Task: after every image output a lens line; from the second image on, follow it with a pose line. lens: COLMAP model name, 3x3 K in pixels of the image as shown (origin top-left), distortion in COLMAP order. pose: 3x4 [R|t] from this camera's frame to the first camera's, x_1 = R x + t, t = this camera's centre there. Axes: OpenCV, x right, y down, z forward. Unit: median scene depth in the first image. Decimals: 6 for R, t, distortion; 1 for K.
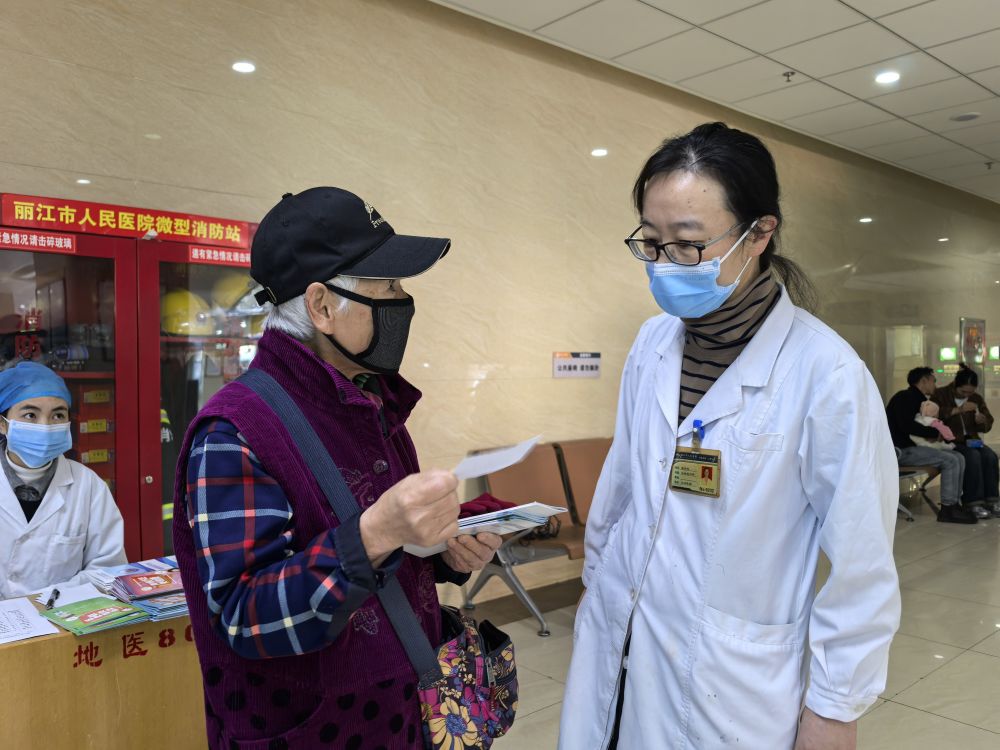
lens RADIAL K [[801.6, 0, 498.4], [0, 801.6, 375.0], [0, 0, 1]] dist [0.028394, 0.003951]
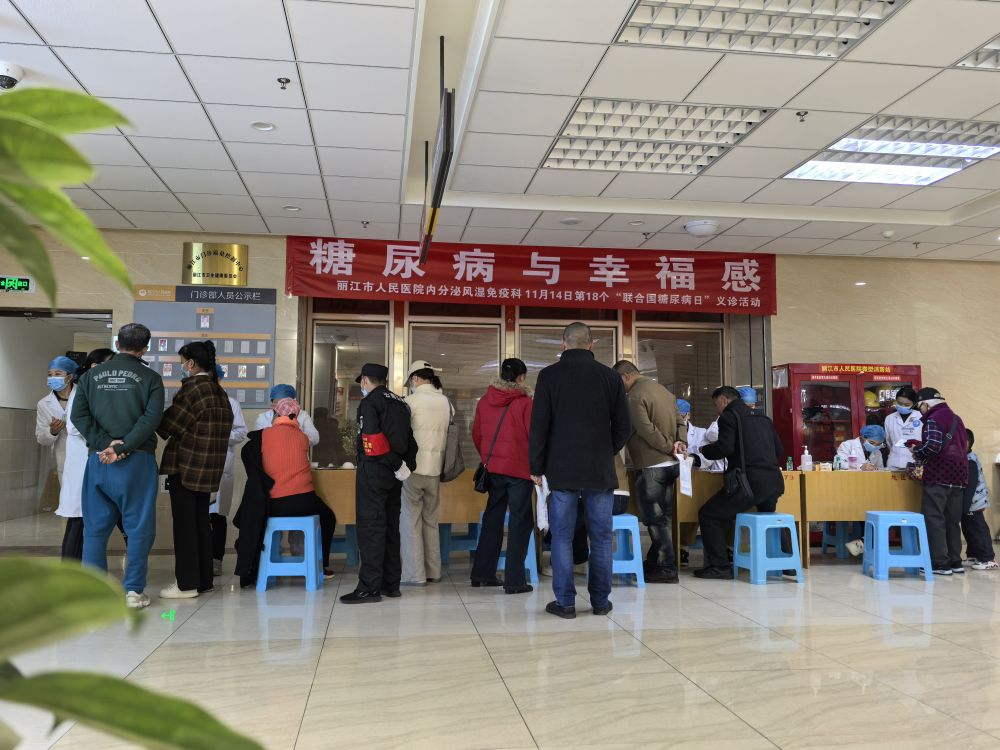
lens RADIAL K [[801.6, 0, 501.9], [0, 801.6, 372.3], [0, 0, 1]] dist [0.028394, 0.003951]
pose [[0.838312, -0.044218, -0.543395, 0.069199], [-0.011357, 0.995073, -0.098494, 0.127801], [0.545073, 0.088740, 0.833679, -2.135349]]
